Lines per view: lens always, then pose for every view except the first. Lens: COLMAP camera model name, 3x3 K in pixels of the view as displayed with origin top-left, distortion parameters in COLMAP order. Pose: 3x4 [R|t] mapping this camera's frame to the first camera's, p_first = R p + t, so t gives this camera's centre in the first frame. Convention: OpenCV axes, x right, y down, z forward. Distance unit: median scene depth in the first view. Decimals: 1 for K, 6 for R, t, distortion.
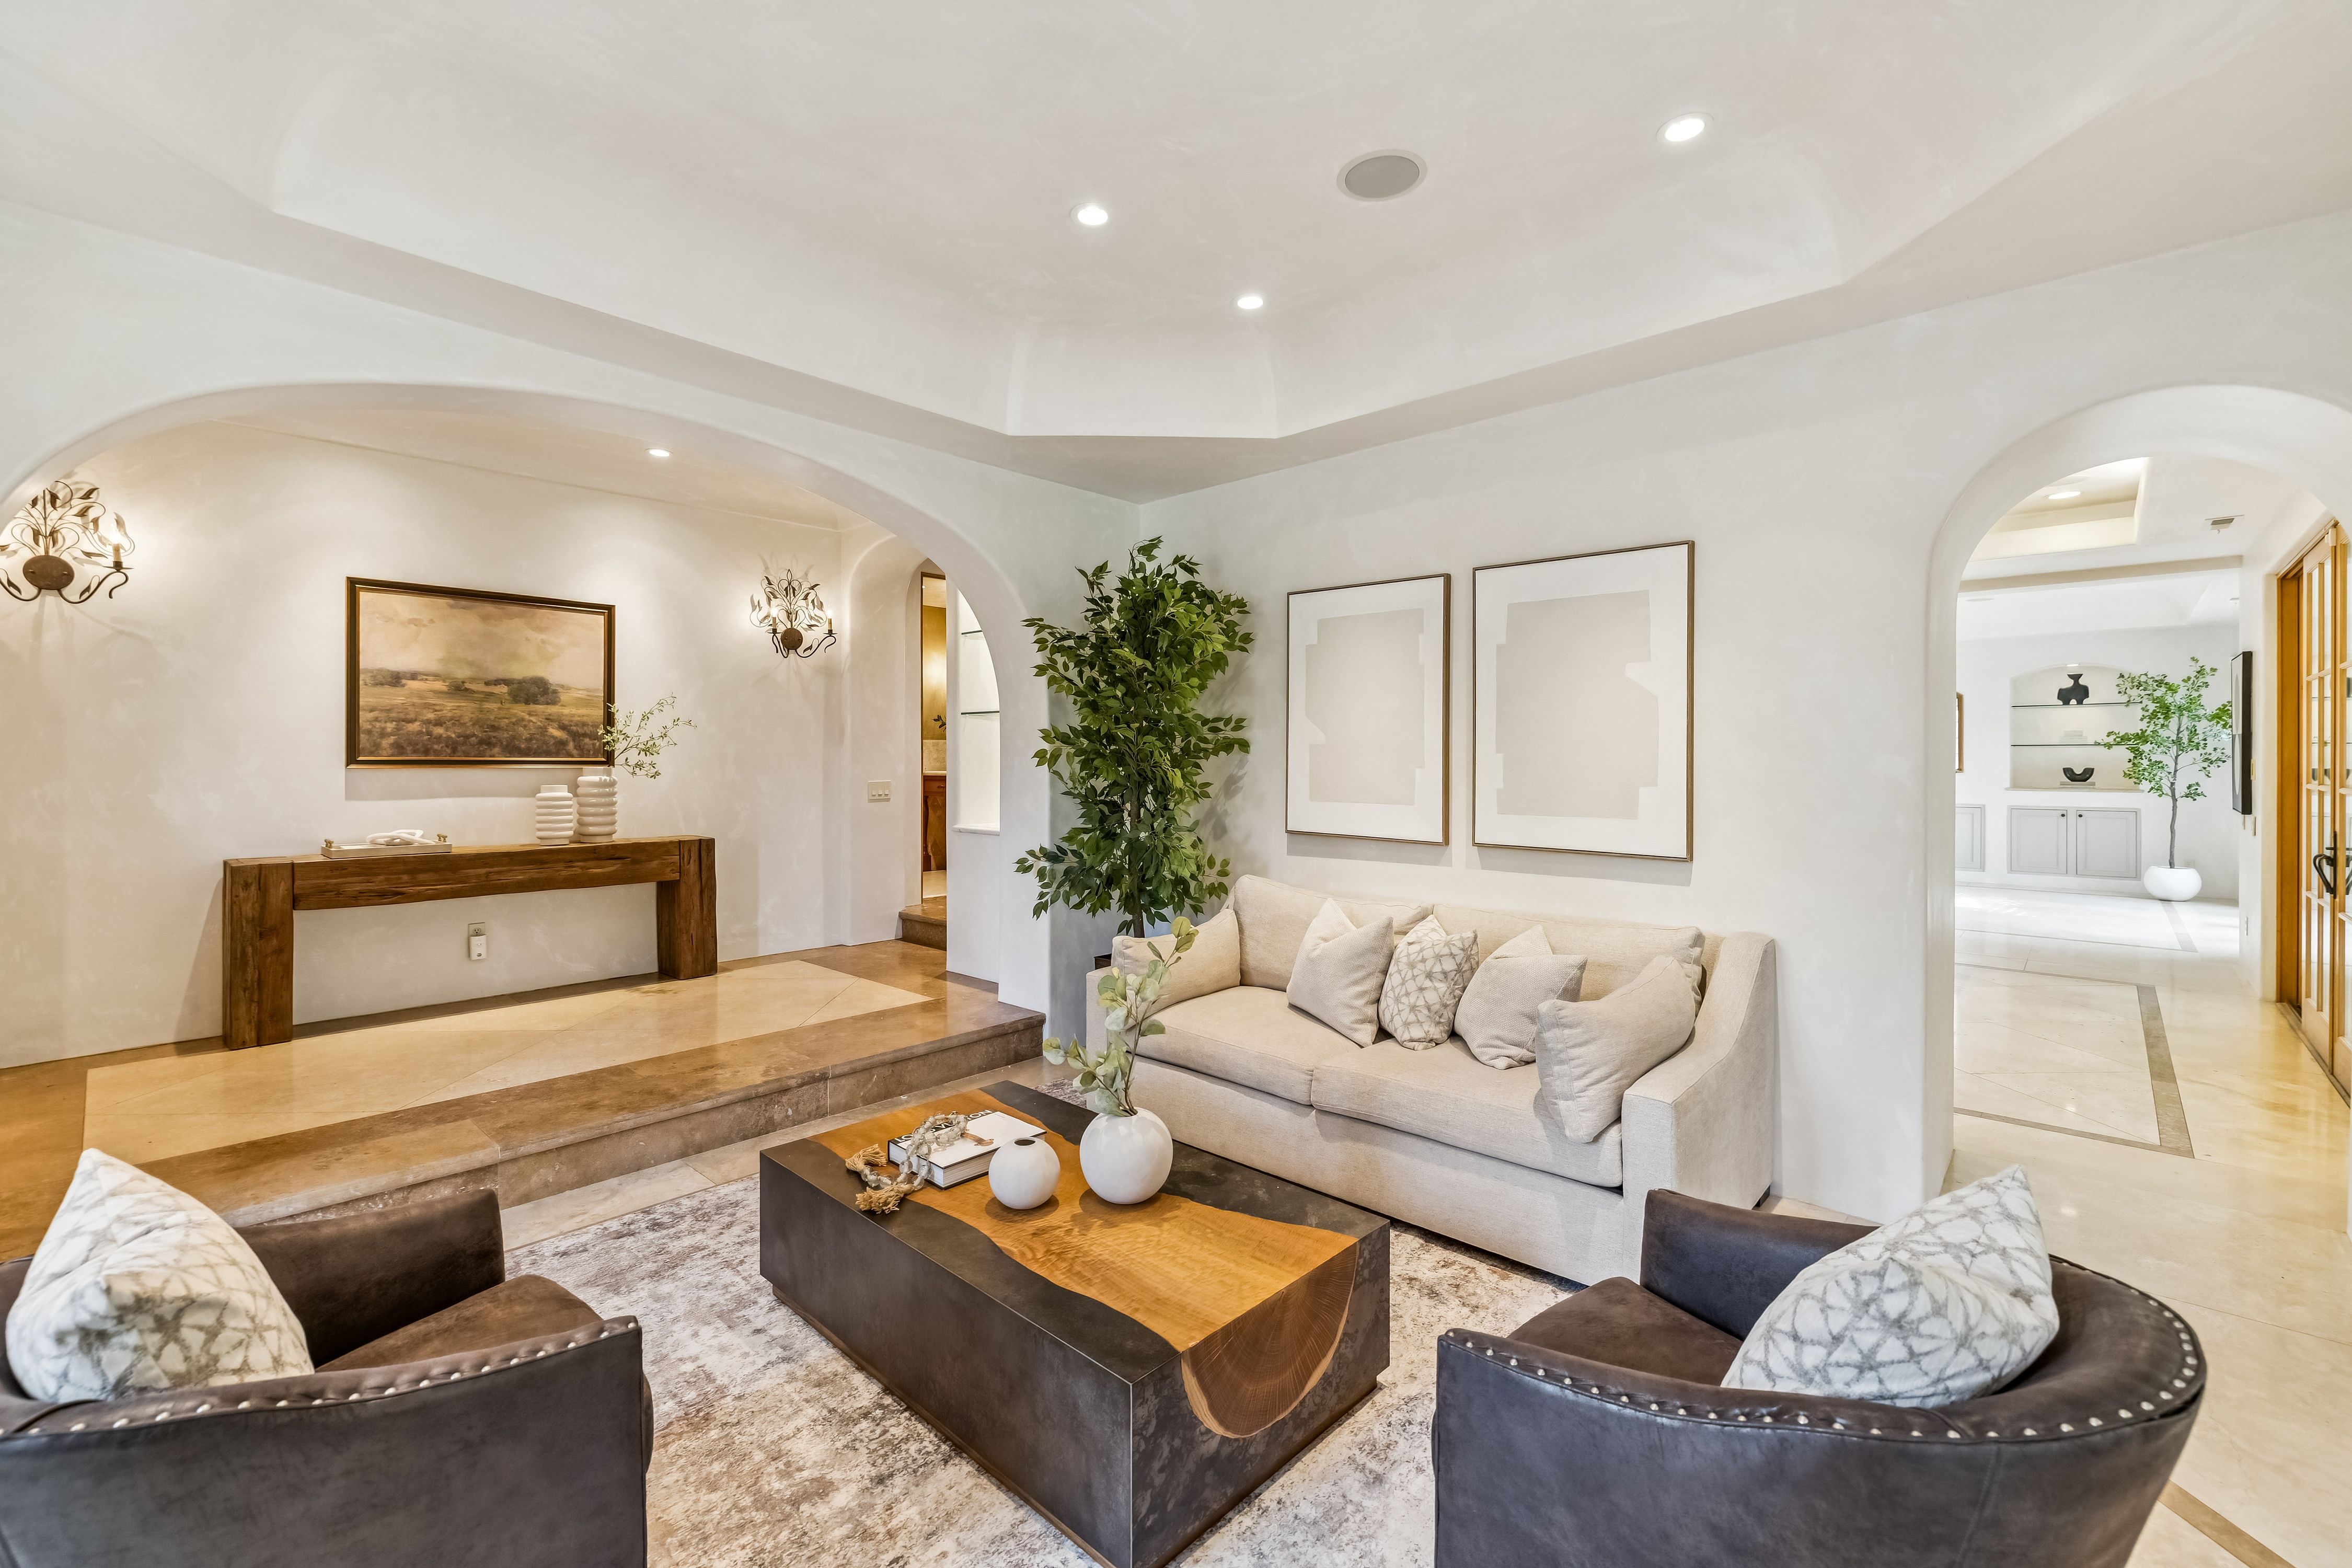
lens RADIAL K [[1001.5, 0, 1171.6], [0, 1001.5, 762.7], [0, 0, 1]] dist [0.000038, -0.000590]
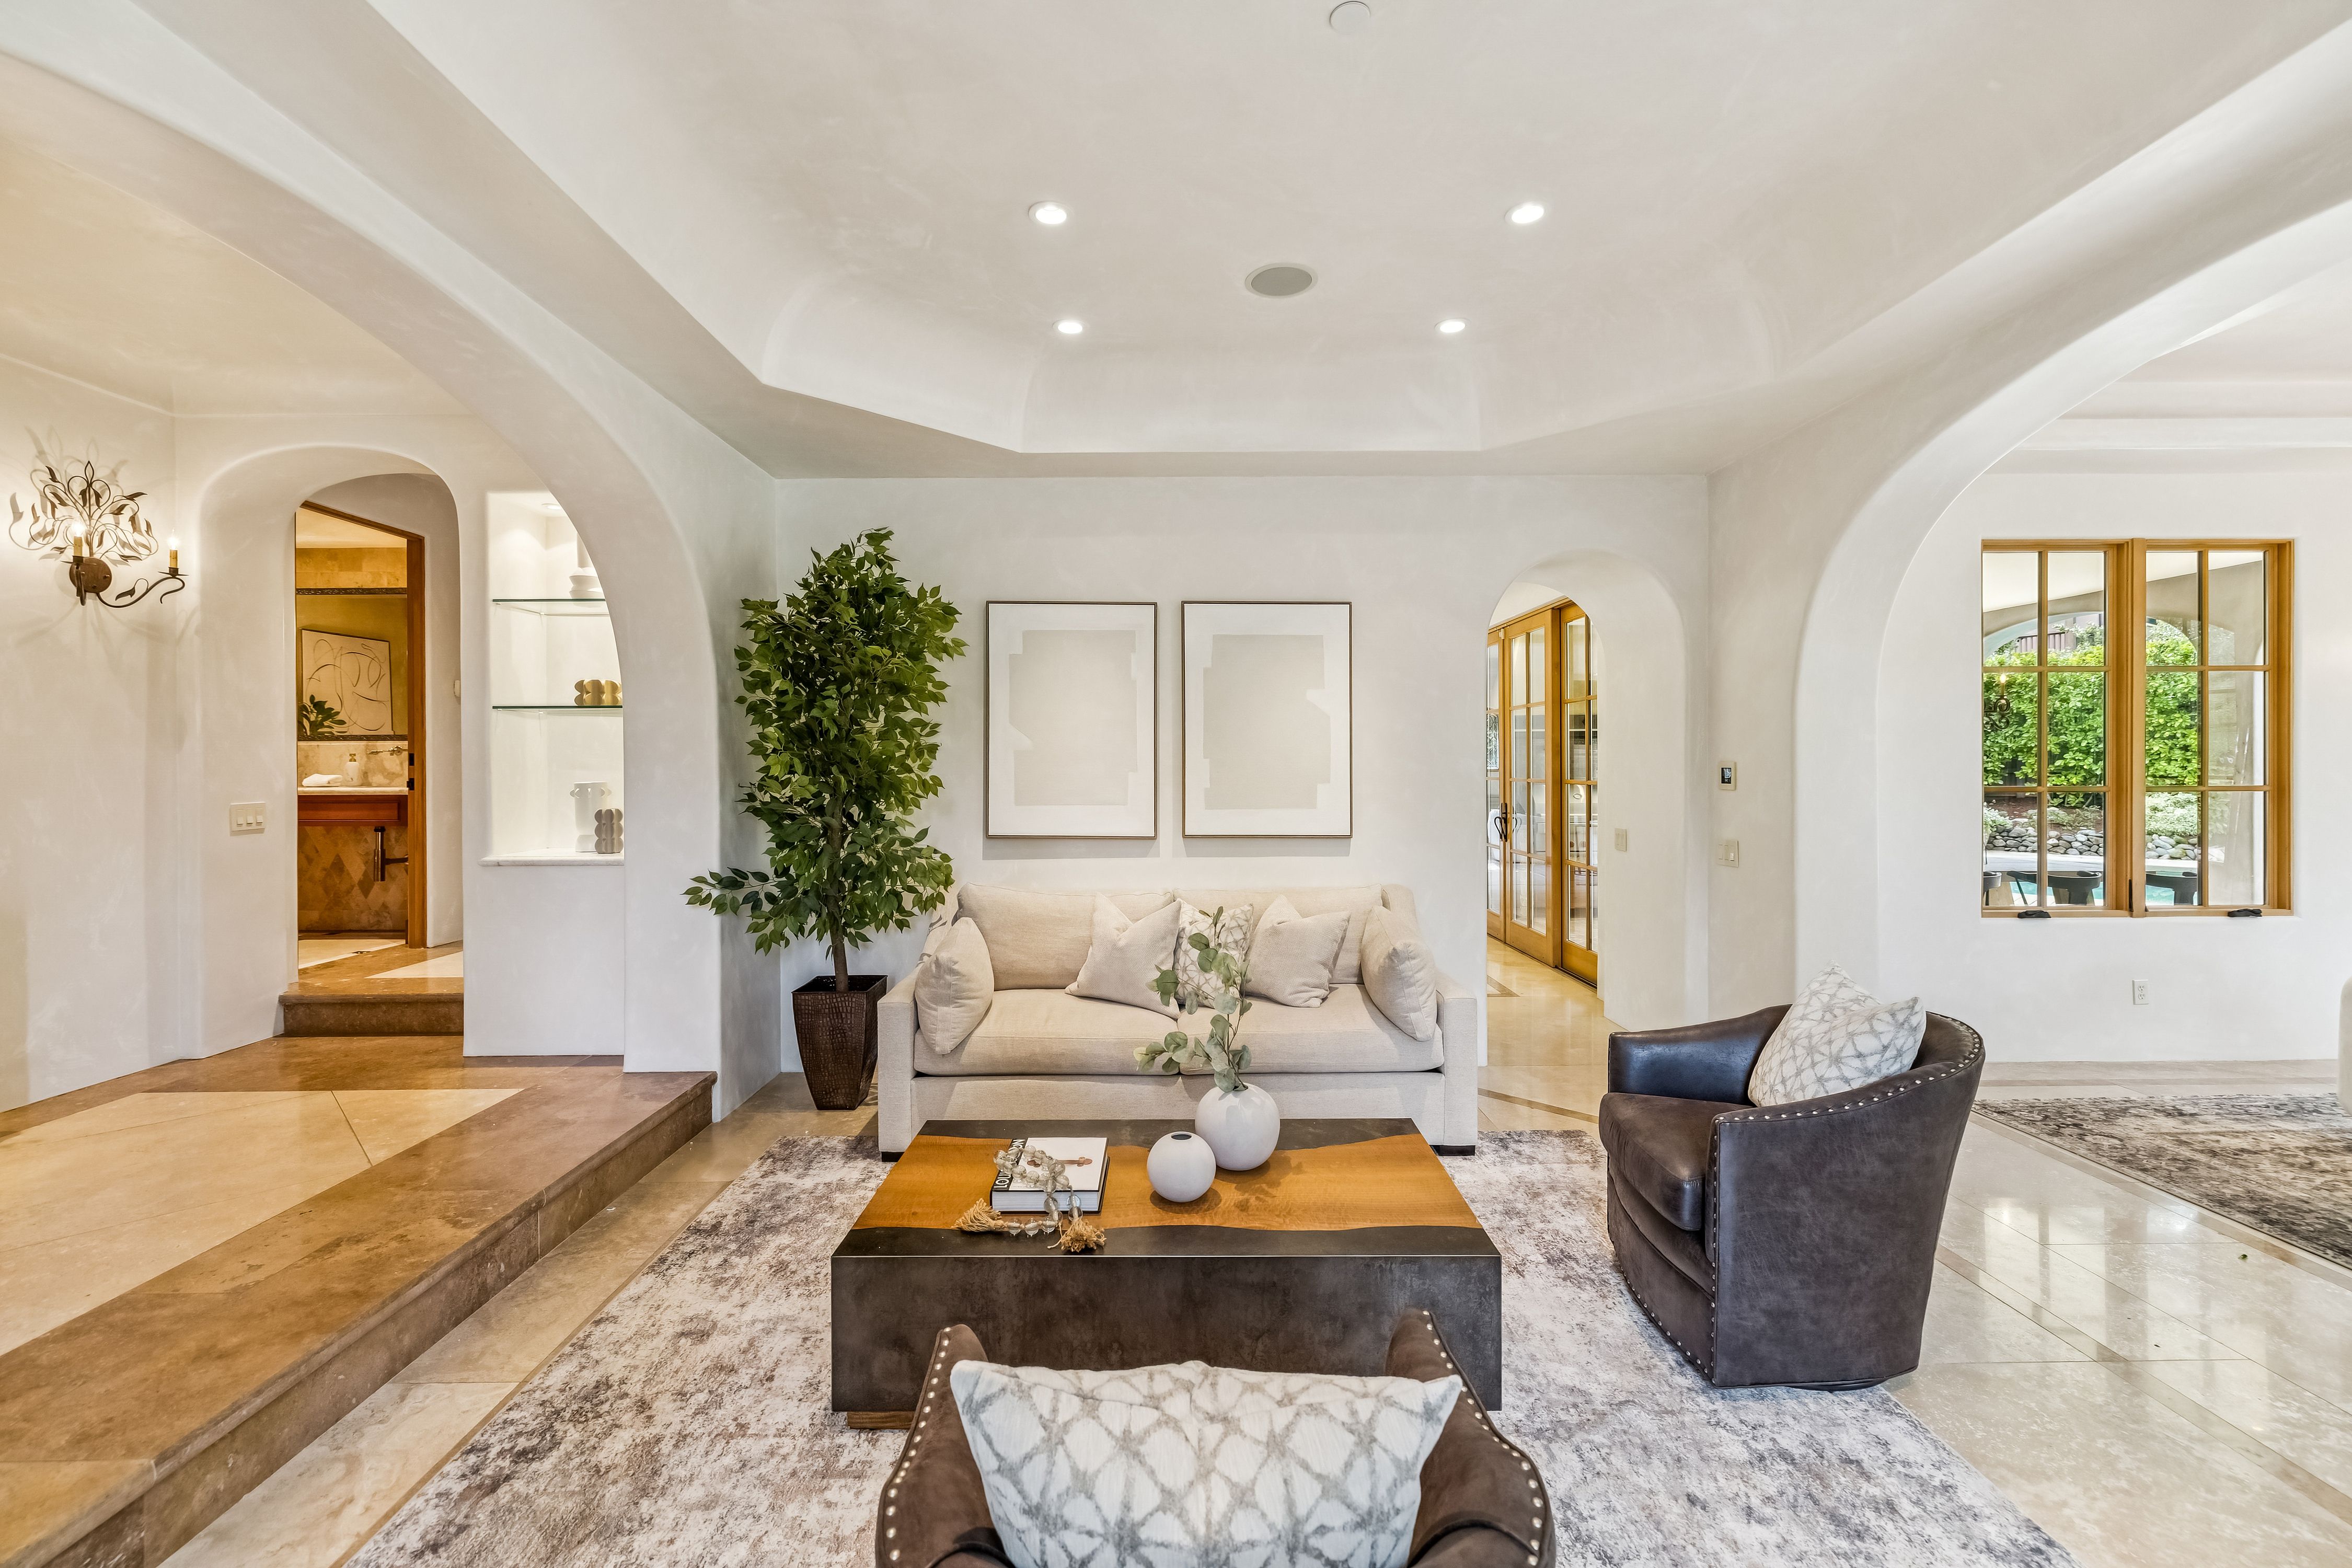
lens RADIAL K [[1001.5, 0, 1176.2], [0, 1001.5, 764.5], [0, 0, 1]] dist [0.000038, -0.000590]
pose [[0.722929, -0.005347, 0.690902, -0.472104], [0.009162, 0.999956, -0.001848, -0.000393], [-0.690862, 0.007666, 0.722946, 0.142287]]
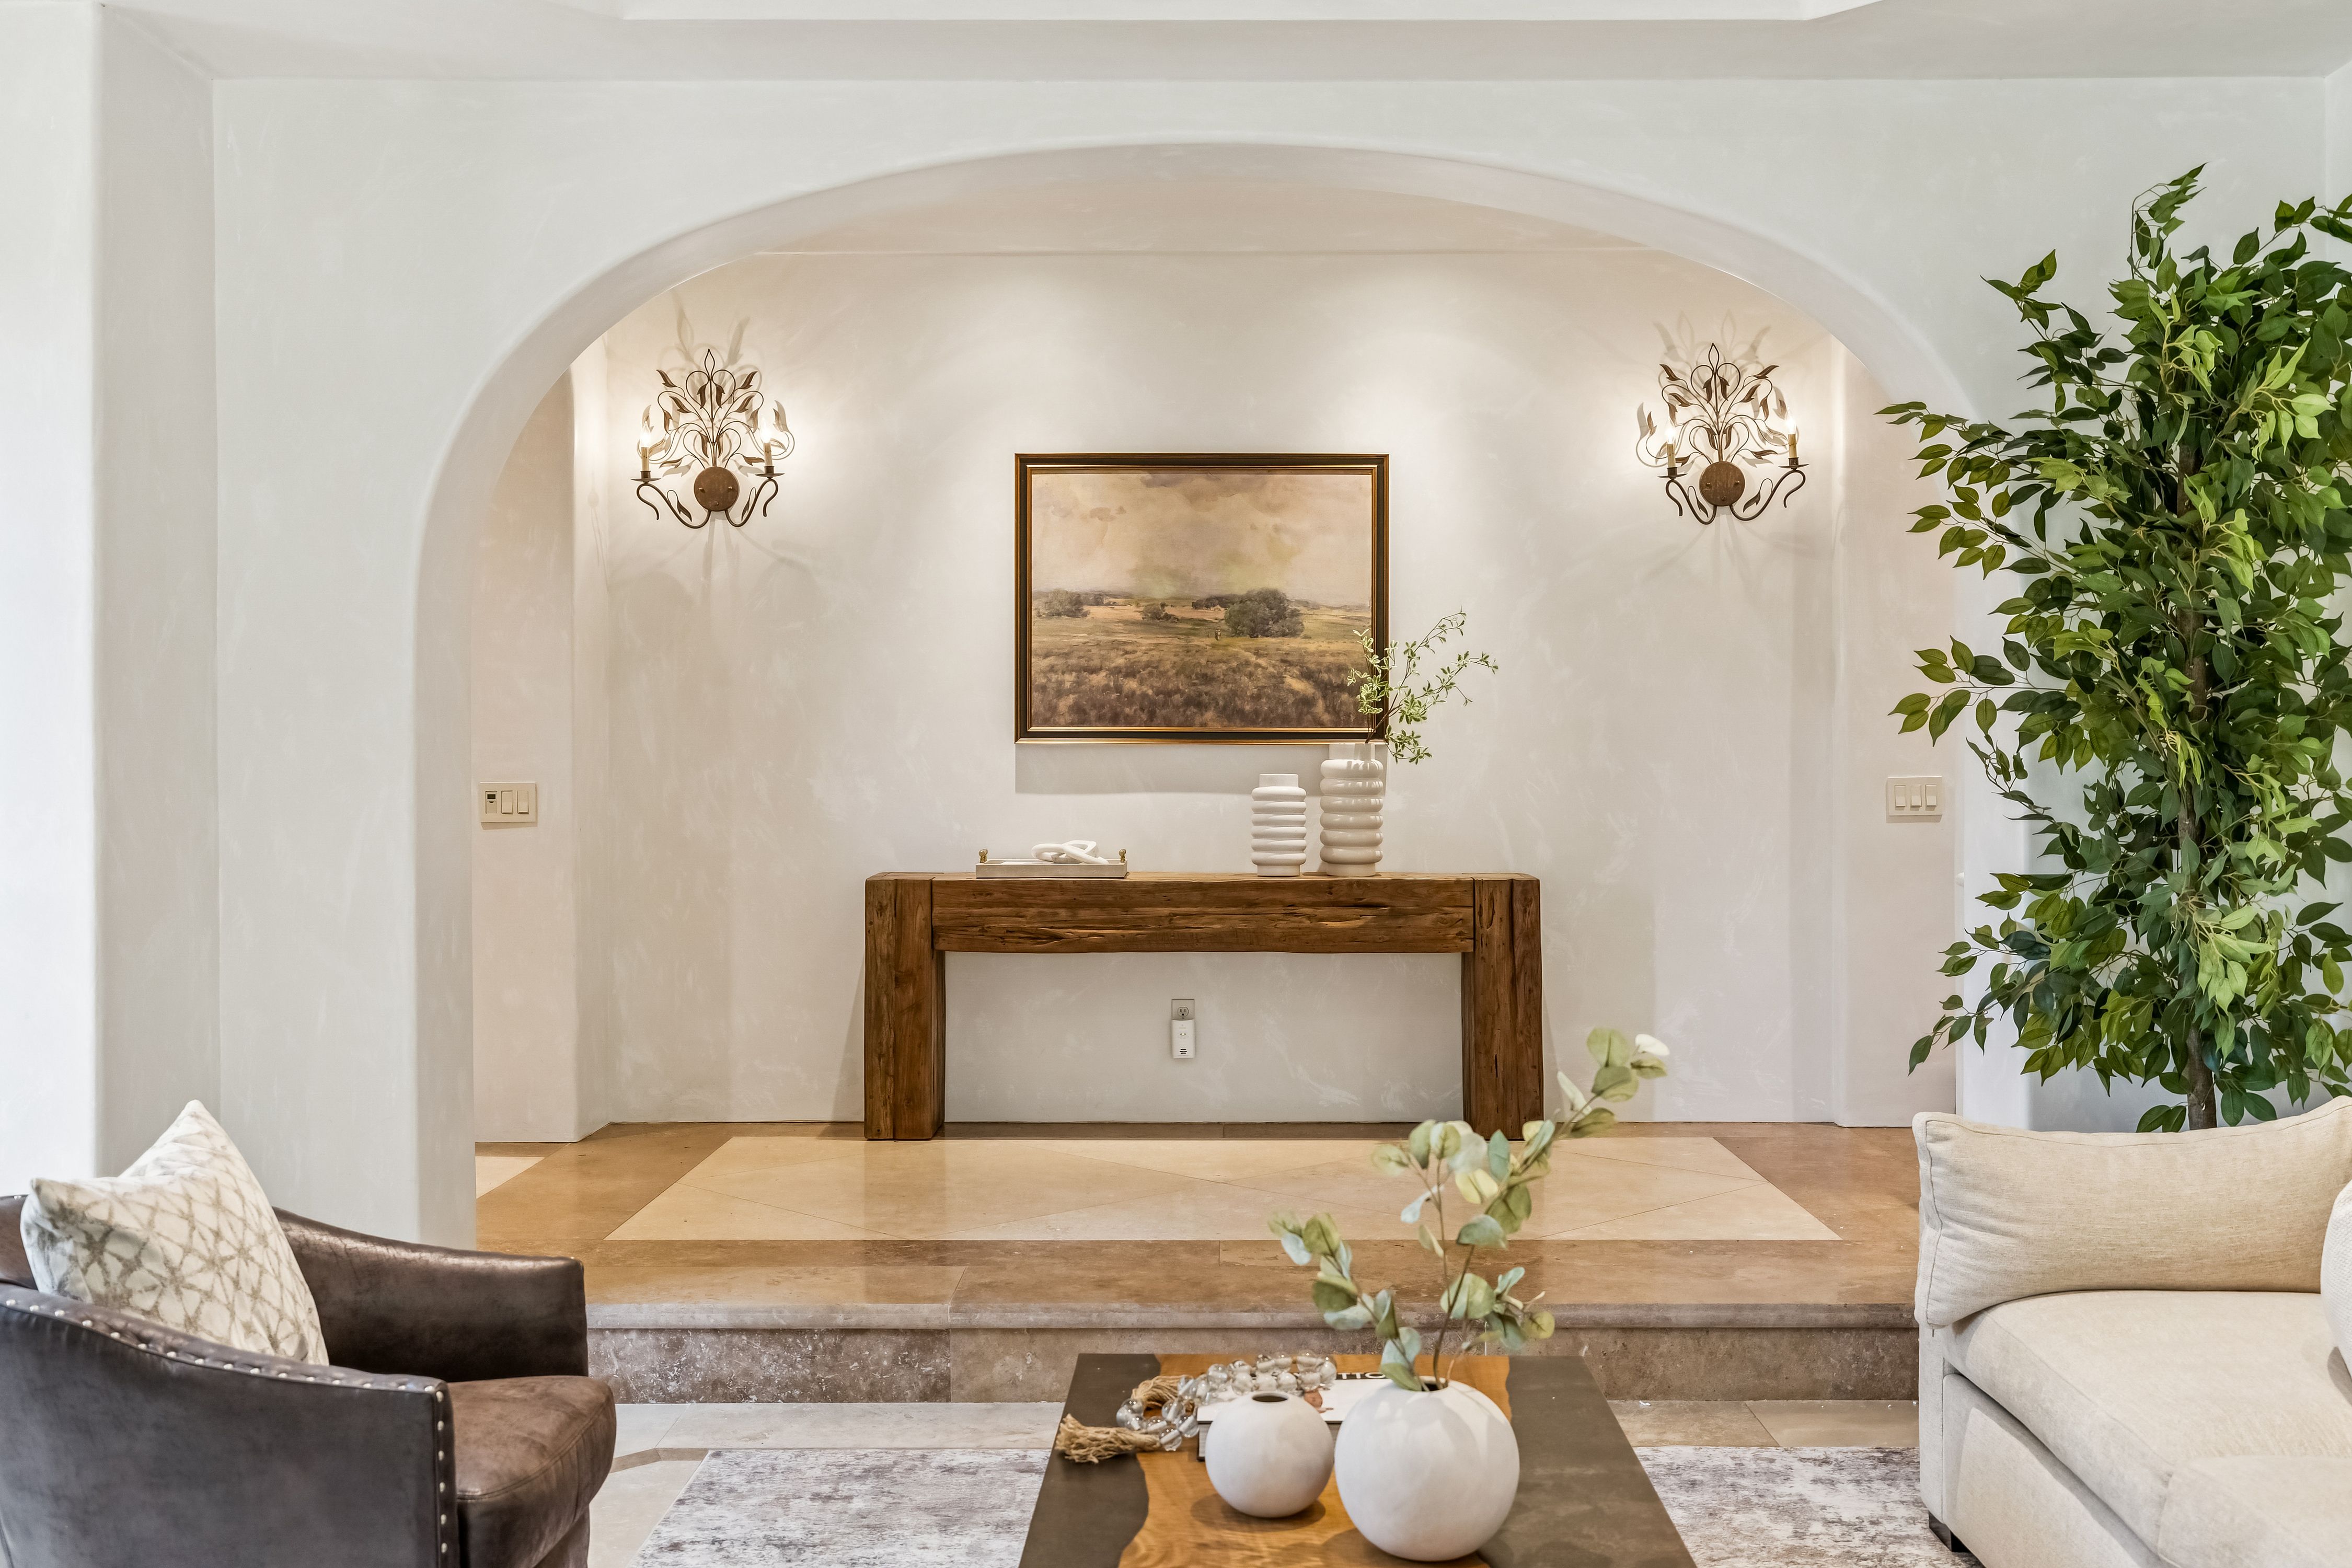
lens RADIAL K [[2322.6, 0, 1187.0], [0, 2322.6, 751.3], [0, 0, 1]] dist [0.005234, 0.000000]
pose [[0.671935, -0.000644, -0.740609, 0.421742], [-0.001527, 0.999996, -0.002255, 0.014972], [0.740608, 0.002646, 0.671932, 0.059837]]
